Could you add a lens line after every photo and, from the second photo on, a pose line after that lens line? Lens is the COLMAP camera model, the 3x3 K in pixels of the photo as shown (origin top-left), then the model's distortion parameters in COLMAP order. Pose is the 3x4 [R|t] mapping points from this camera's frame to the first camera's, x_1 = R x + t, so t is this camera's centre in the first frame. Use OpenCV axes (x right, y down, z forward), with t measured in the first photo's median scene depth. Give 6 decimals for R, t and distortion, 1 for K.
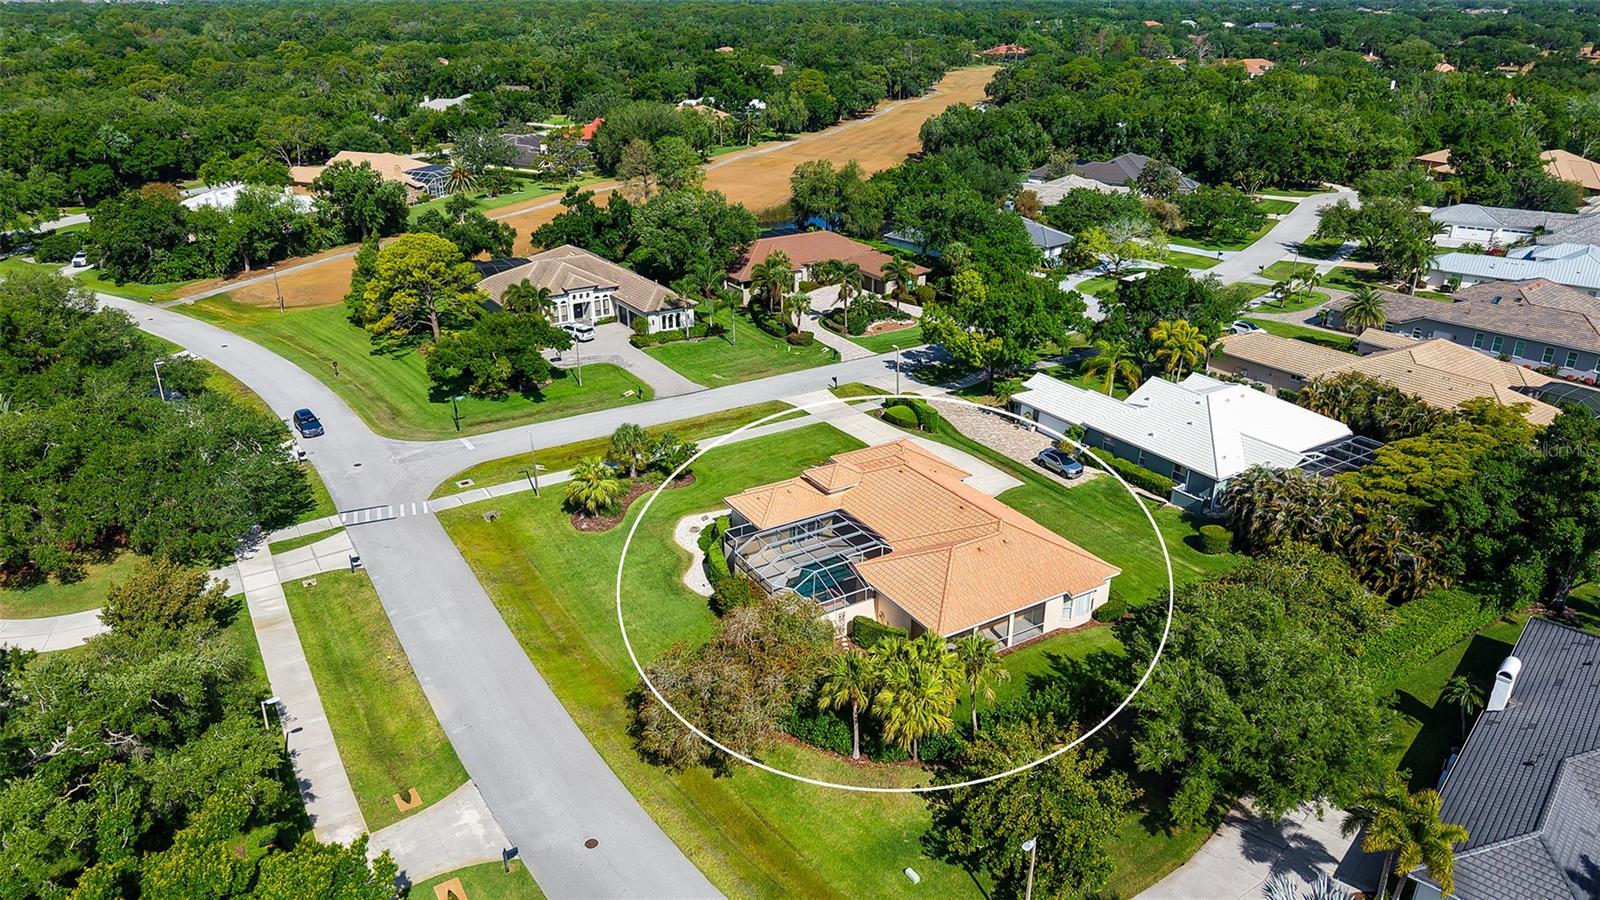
lens RADIAL K [[1049.4, 0, 803.8], [0, 1049.4, 480.5], [0, 0, 1]] dist [0.159929, -0.420897]
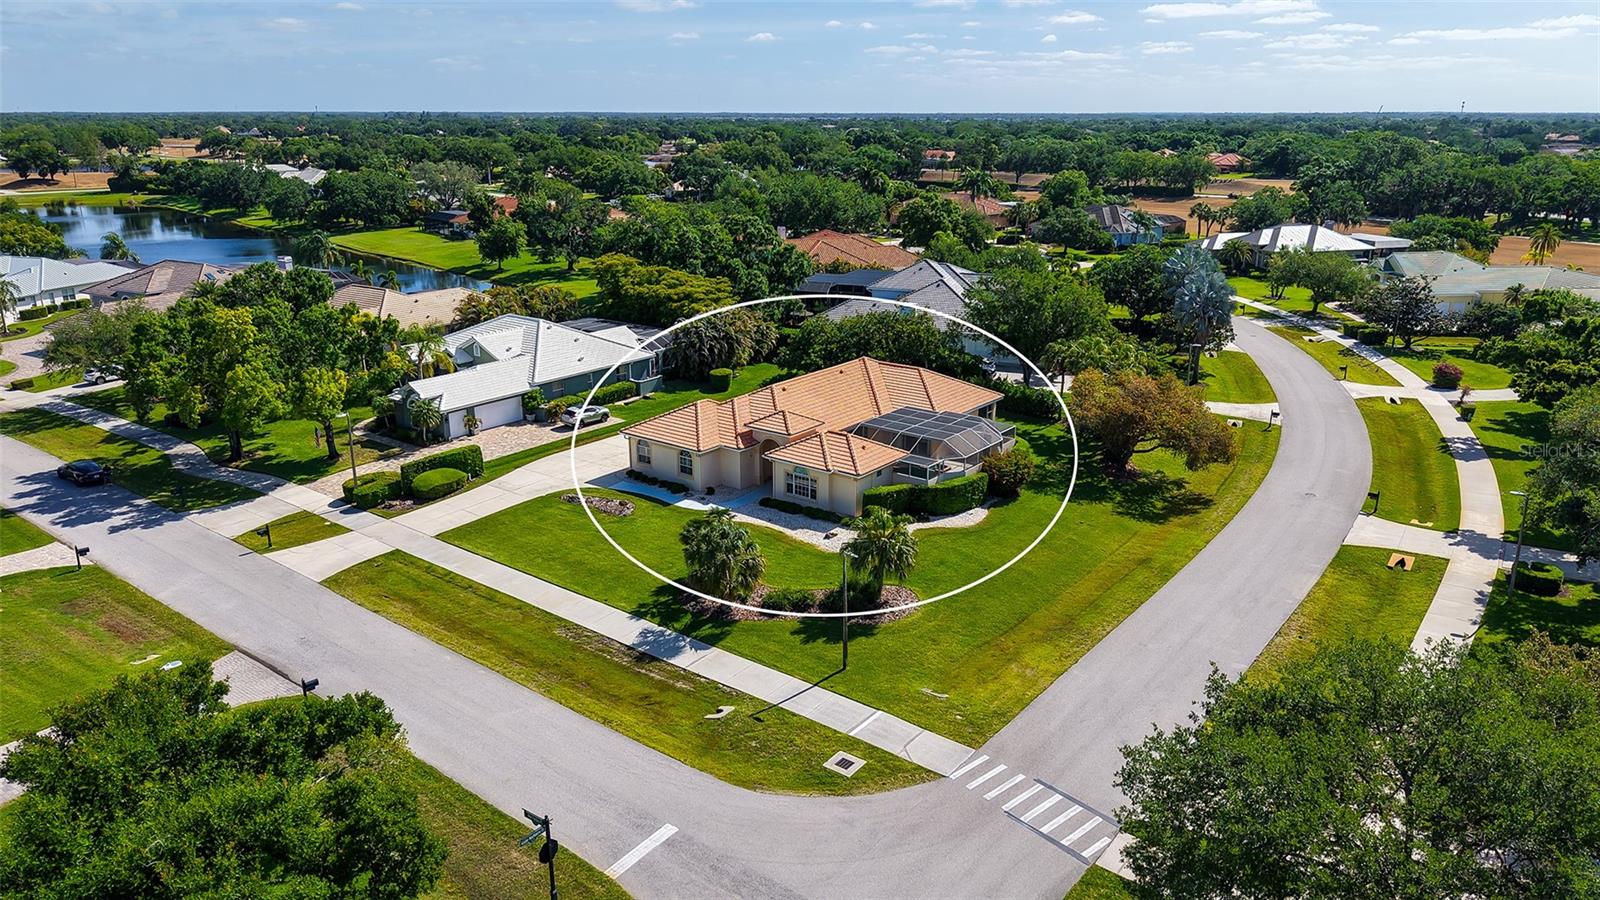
lens RADIAL K [[1075.8, 0, 800.0], [0, 1075.8, 450.0], [0, 0, 1]] dist [0.044727, -0.054149]
pose [[-0.362376, -0.270627, 0.891877, -0.707340], [0.391820, 0.824017, 0.409235, -0.321944], [-0.845672, 0.497753, -0.192566, 1.061772]]
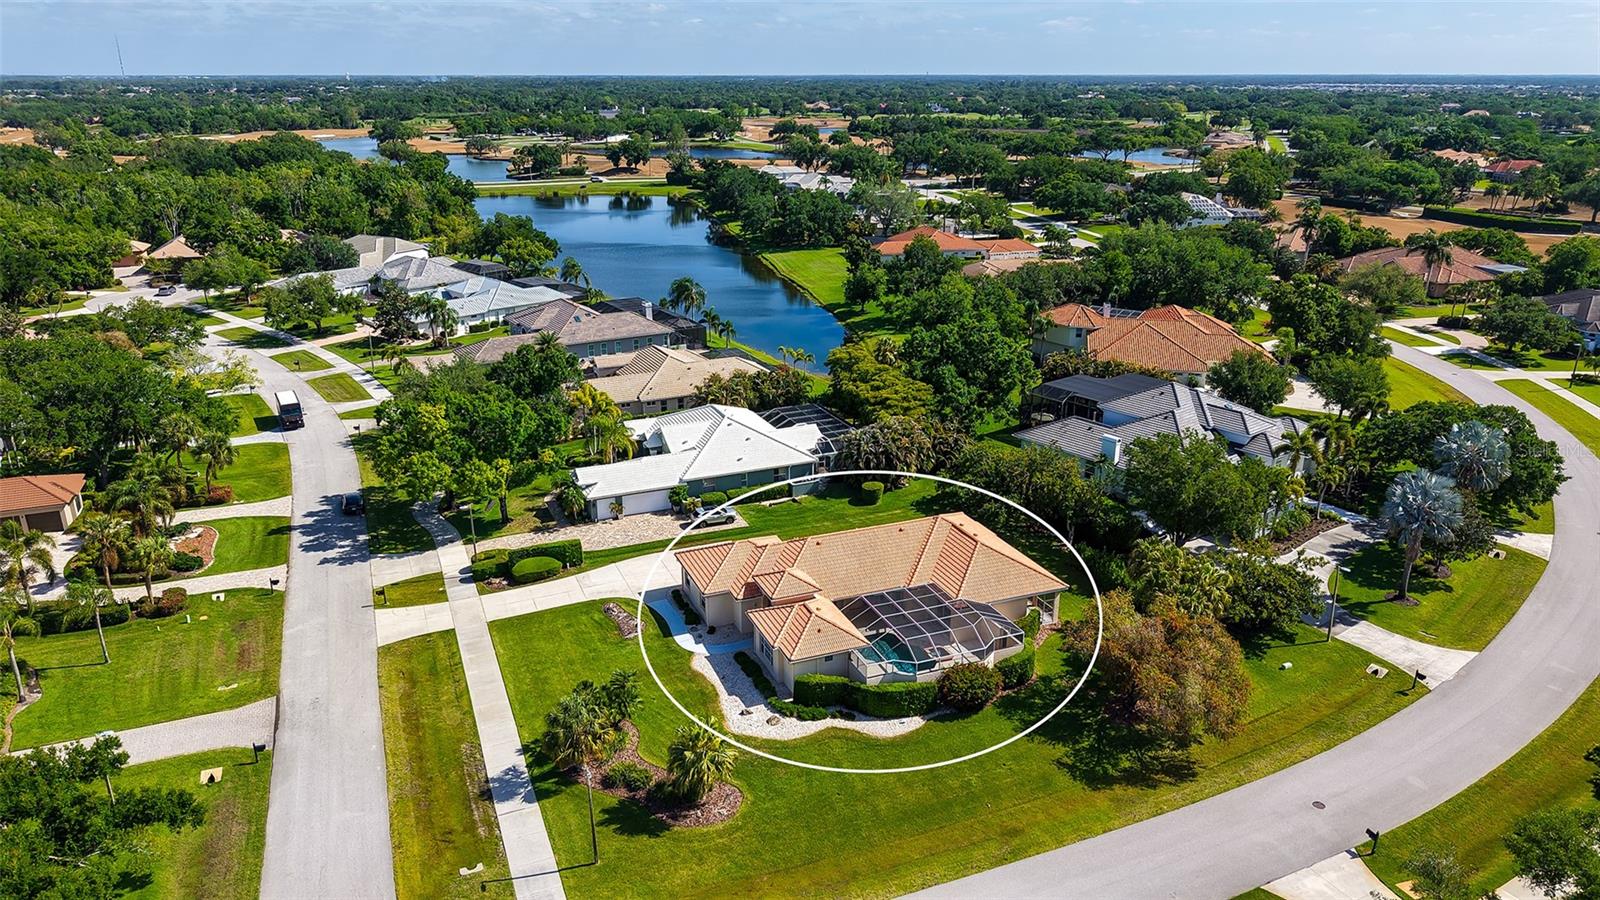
lens RADIAL K [[1075.8, 0, 800.0], [0, 1075.8, 450.0], [0, 0, 1]] dist [0.044727, -0.054149]
pose [[0.144835, -0.317123, 0.937260, -0.752206], [0.410031, 0.881322, 0.234834, -0.305440], [-0.900499, 0.350293, 0.257676, 0.629537]]
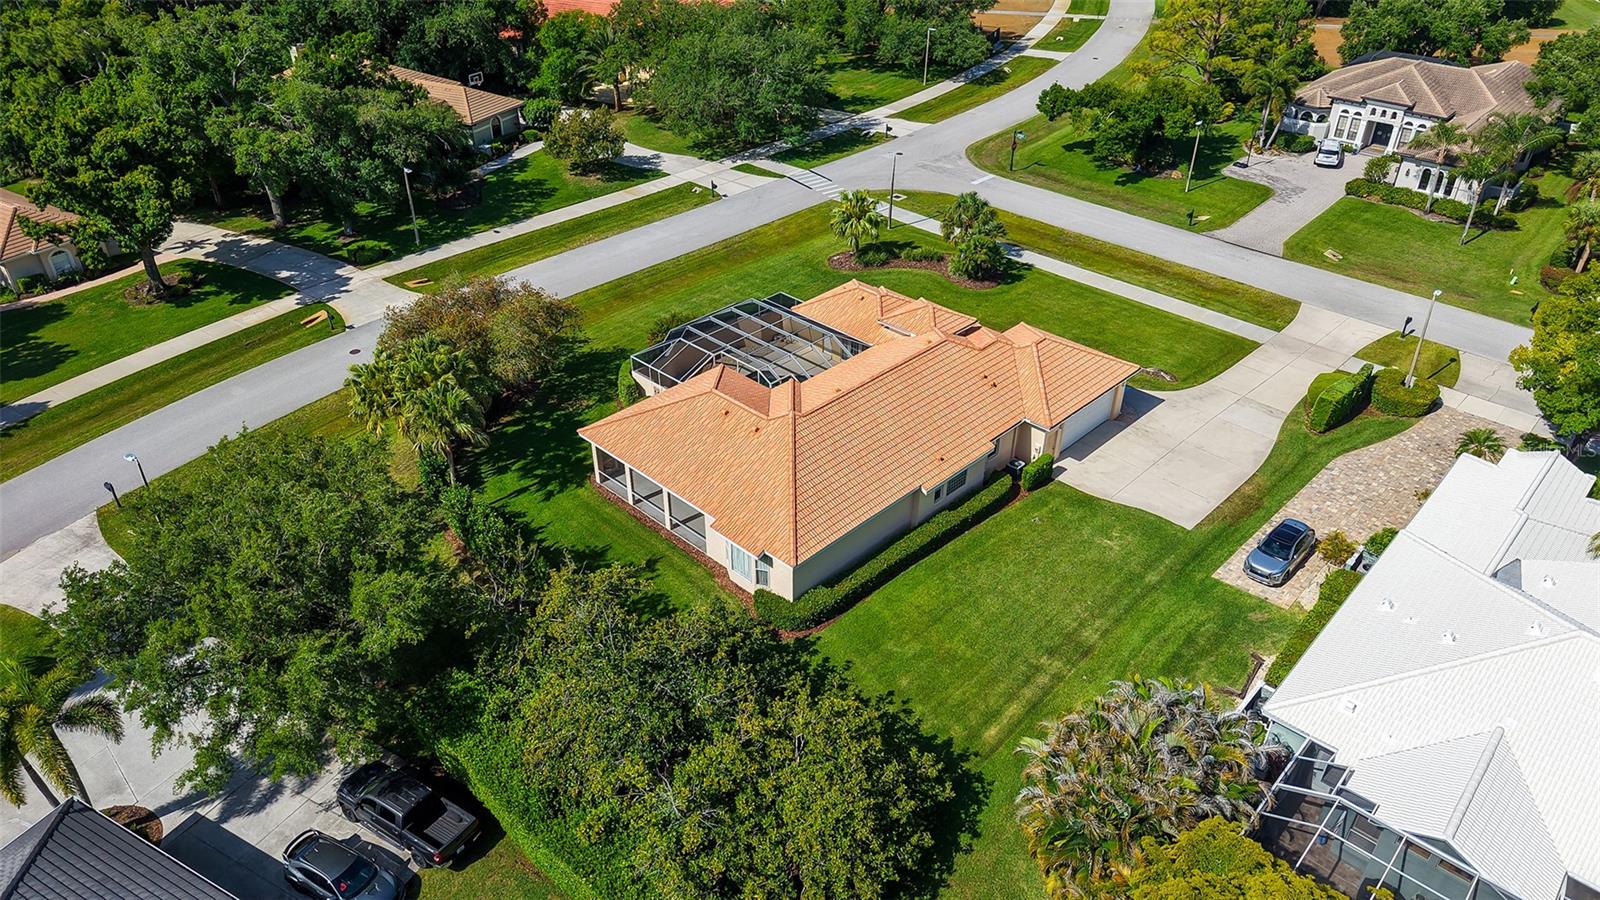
lens RADIAL K [[1075.8, 0, 800.0], [0, 1075.8, 450.0], [0, 0, 1]] dist [0.044727, -0.054149]
pose [[0.256366, 0.542115, -0.800243, 0.614400], [-0.411506, 0.810349, 0.417131, -0.195017], [0.874608, 0.222366, 0.430829, 0.548873]]
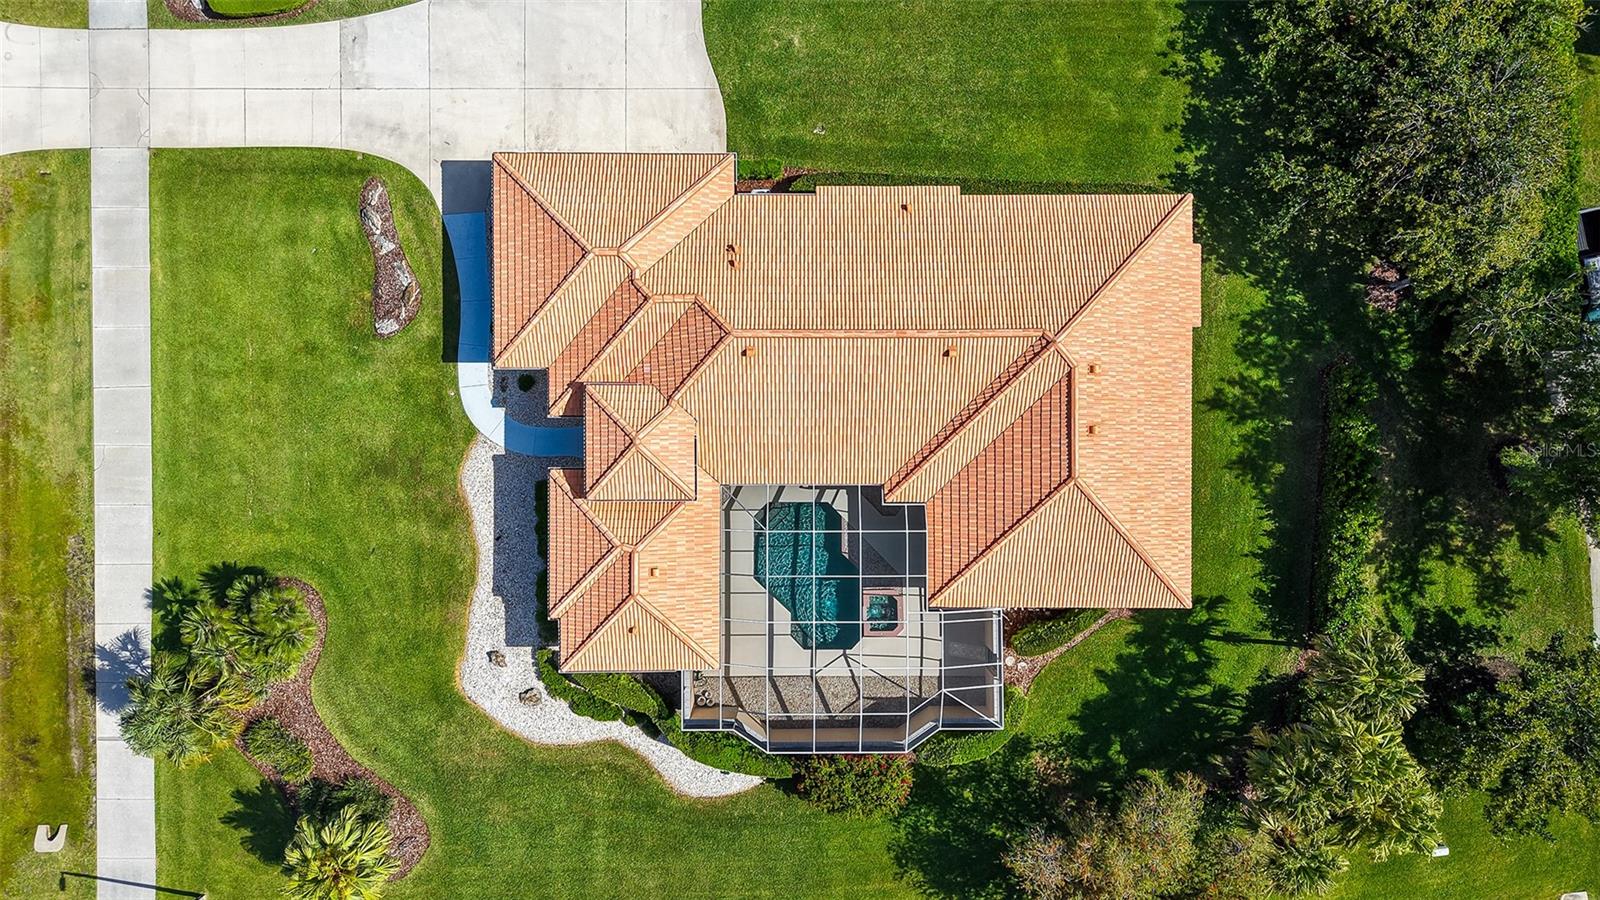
lens RADIAL K [[1075.8, 0, 800.0], [0, 1075.8, 450.0], [0, 0, 1]] dist [0.044727, -0.054149]
pose [[0.508259, -0.861122, 0.011869, 0.057385], [0.345918, 0.216753, 0.912885, -0.380210], [-0.788678, -0.459877, 0.408044, 0.674628]]
